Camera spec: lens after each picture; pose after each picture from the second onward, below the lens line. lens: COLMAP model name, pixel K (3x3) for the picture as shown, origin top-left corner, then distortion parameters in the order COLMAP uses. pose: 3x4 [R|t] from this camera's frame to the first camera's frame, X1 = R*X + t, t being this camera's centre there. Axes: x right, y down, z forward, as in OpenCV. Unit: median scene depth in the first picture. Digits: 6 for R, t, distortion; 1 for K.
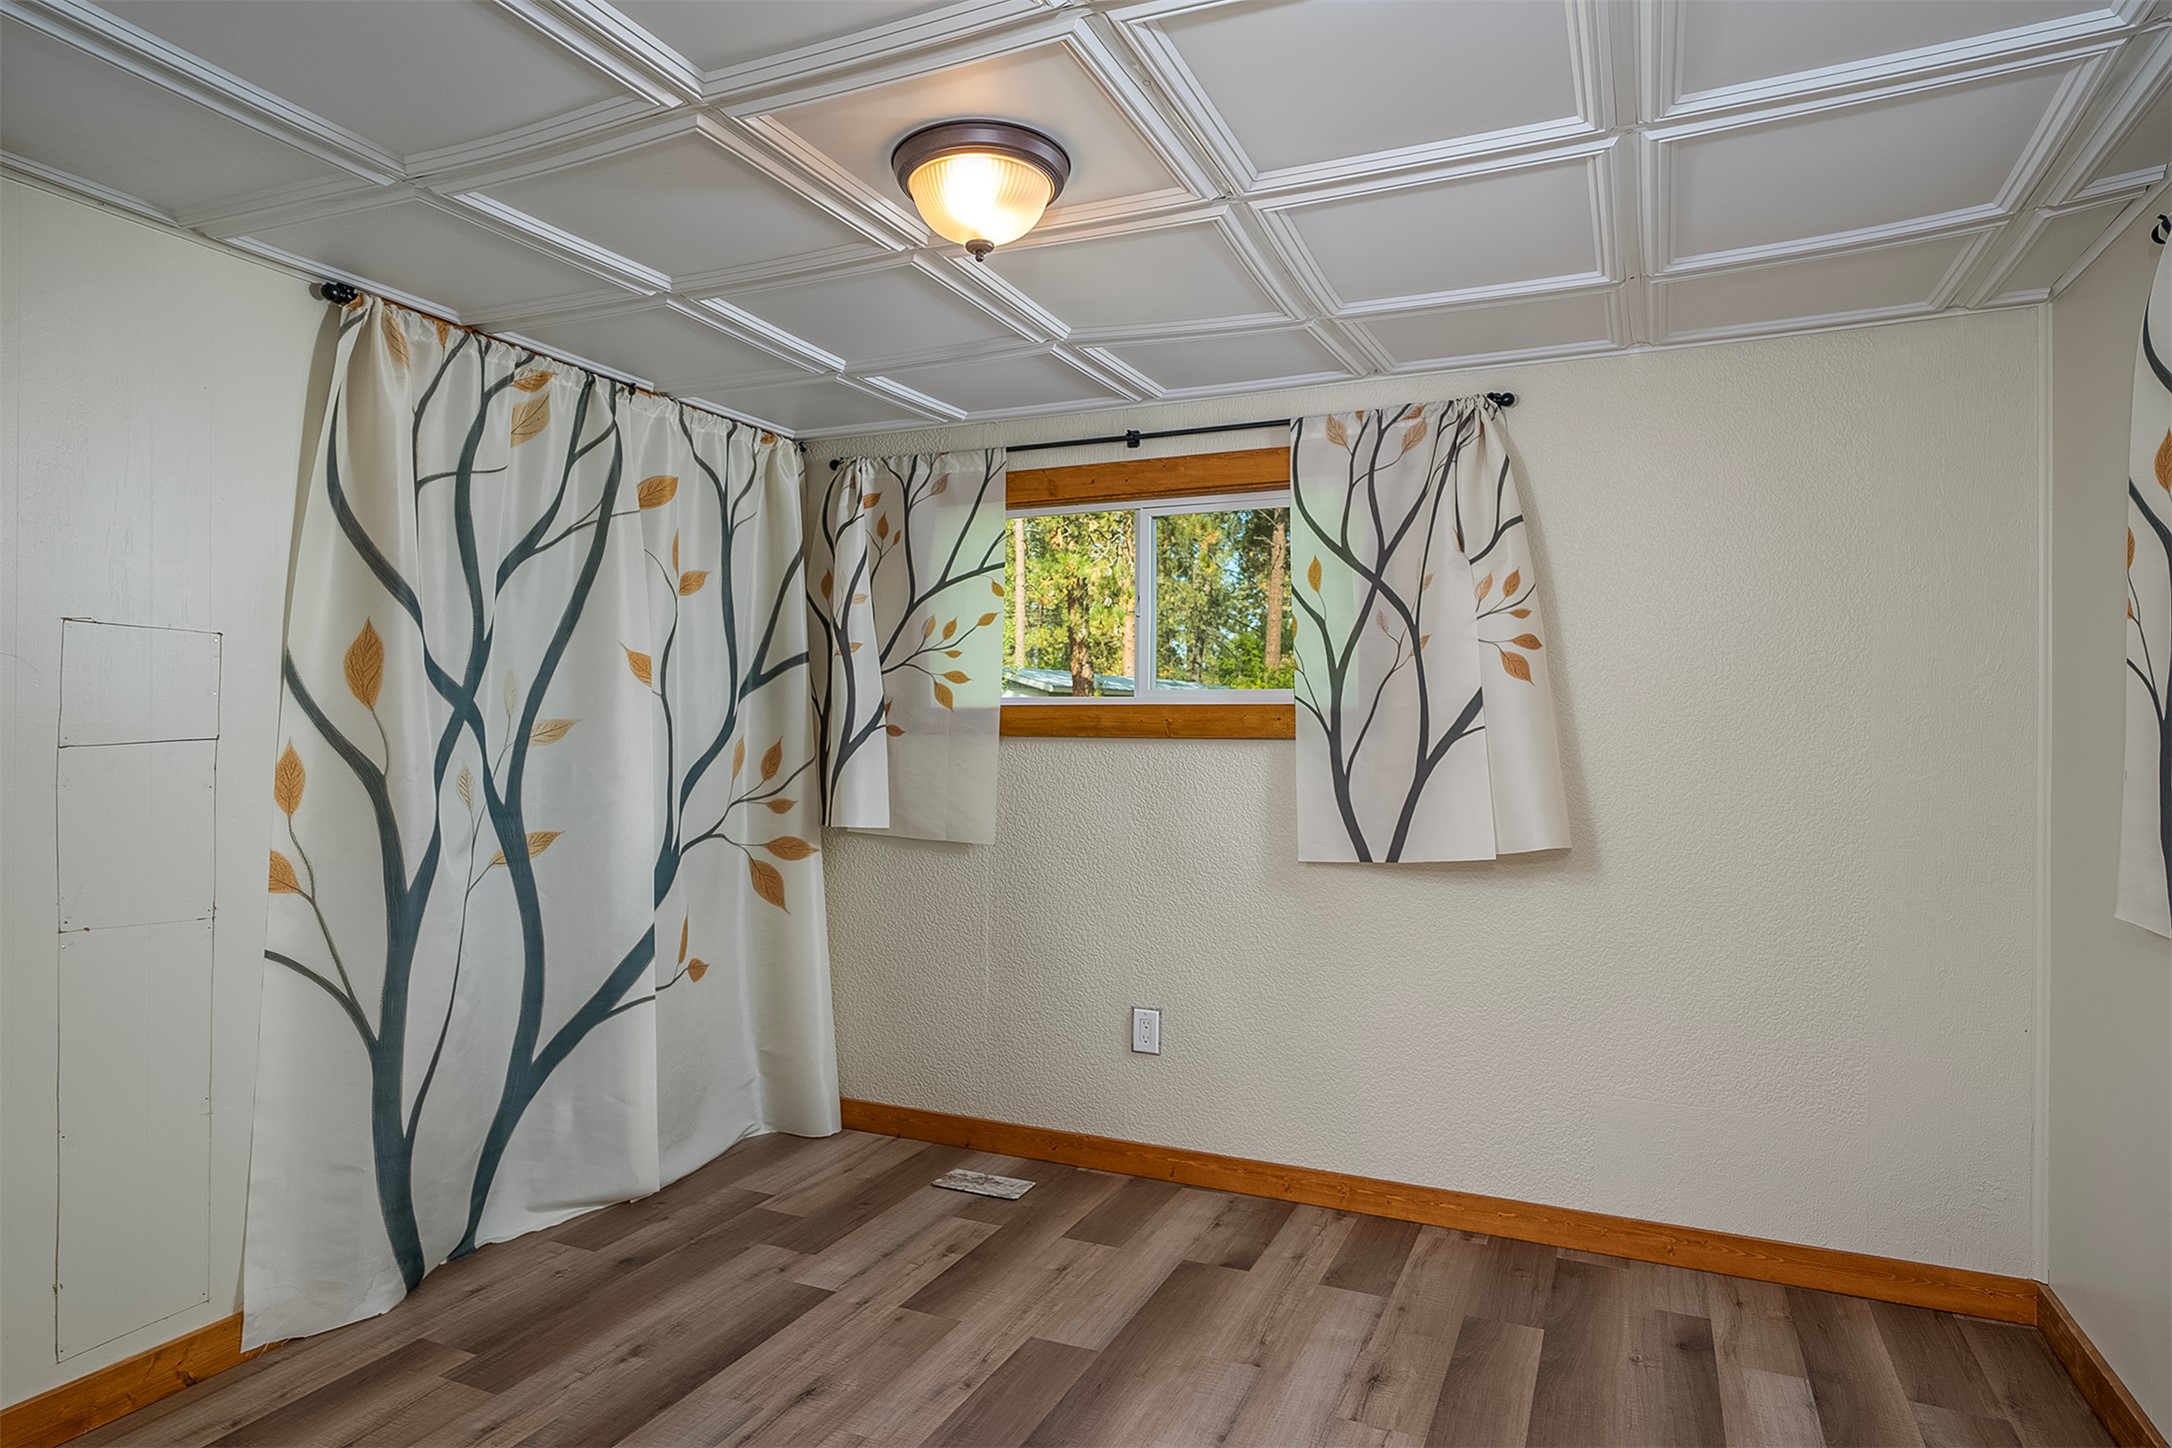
lens RADIAL K [[1285.8, 0, 1075.7], [0, 1285.8, 719.4], [0, 0, 1]] dist [-0.001412, 0.003162]
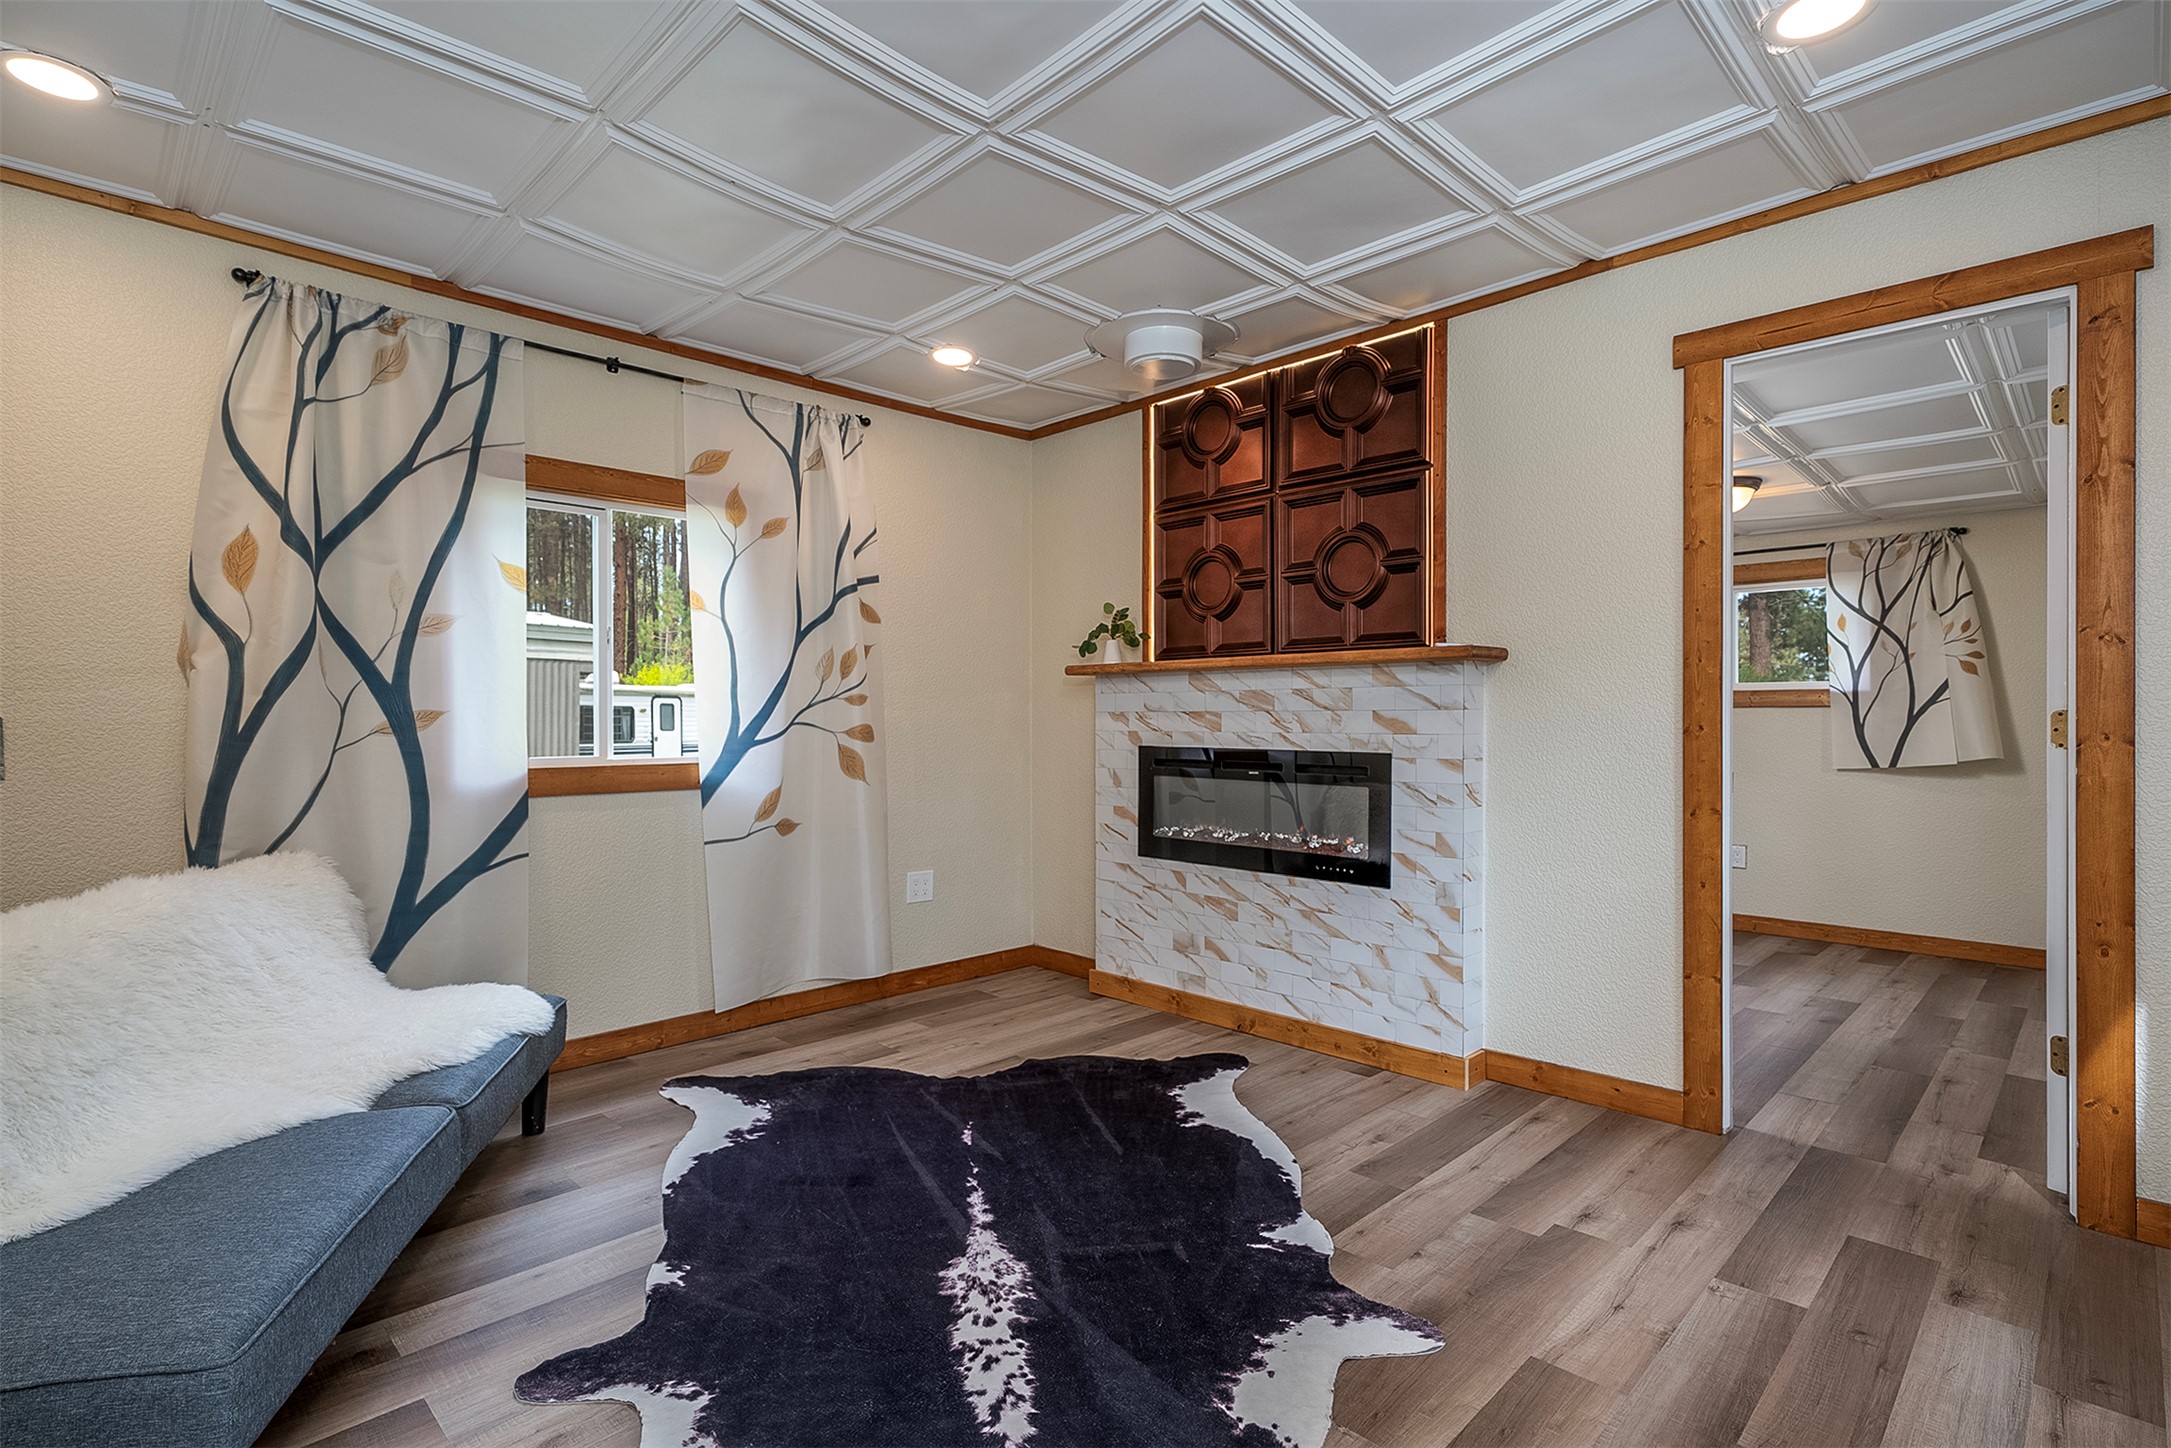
lens RADIAL K [[1063.5, 0, 1072.7], [0, 1063.5, 716.0], [0, 0, 1]] dist [-0.002779, -0.000355]
pose [[0.928316, -0.005204, -0.371755, -0.310073], [0.007005, 0.999969, 0.003493, 0.016045], [0.371725, -0.005847, 0.928324, -0.965433]]
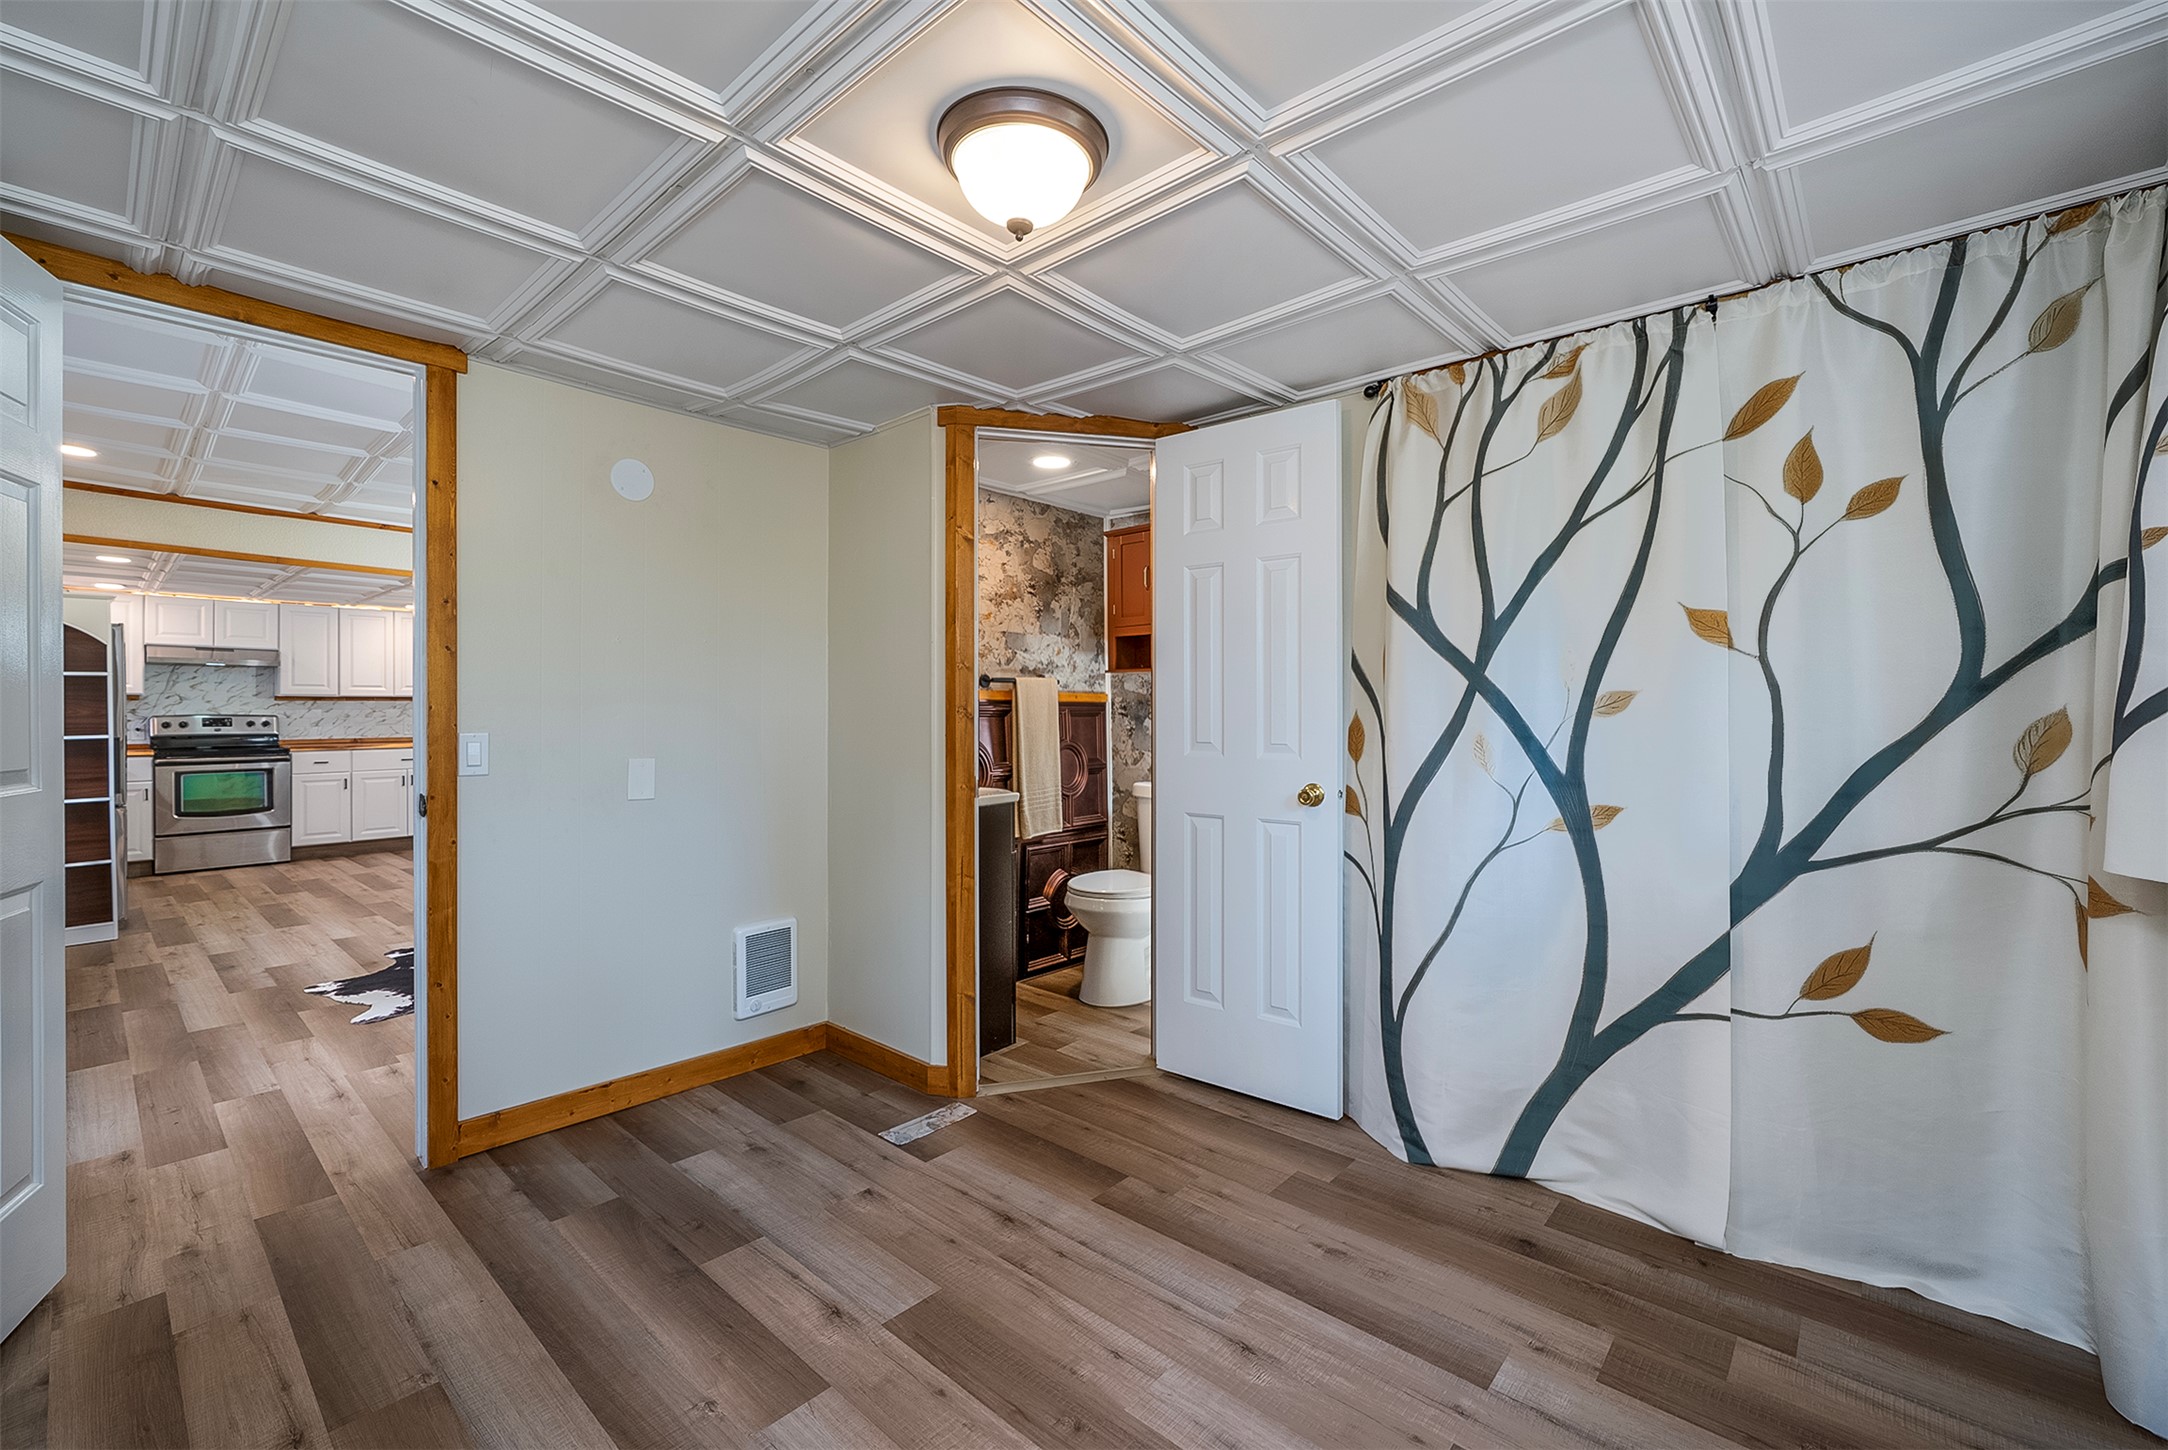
lens RADIAL K [[905.9, 0, 1040.1], [0, 905.9, 719.7], [0, 0, 1]] dist [-0.009287, 0.000028]
pose [[-0.343823, 0.001324, -0.939034, 0.401215], [0.008496, 0.999962, -0.001701, 0.019234], [0.938996, -0.008562, -0.343821, 0.847685]]
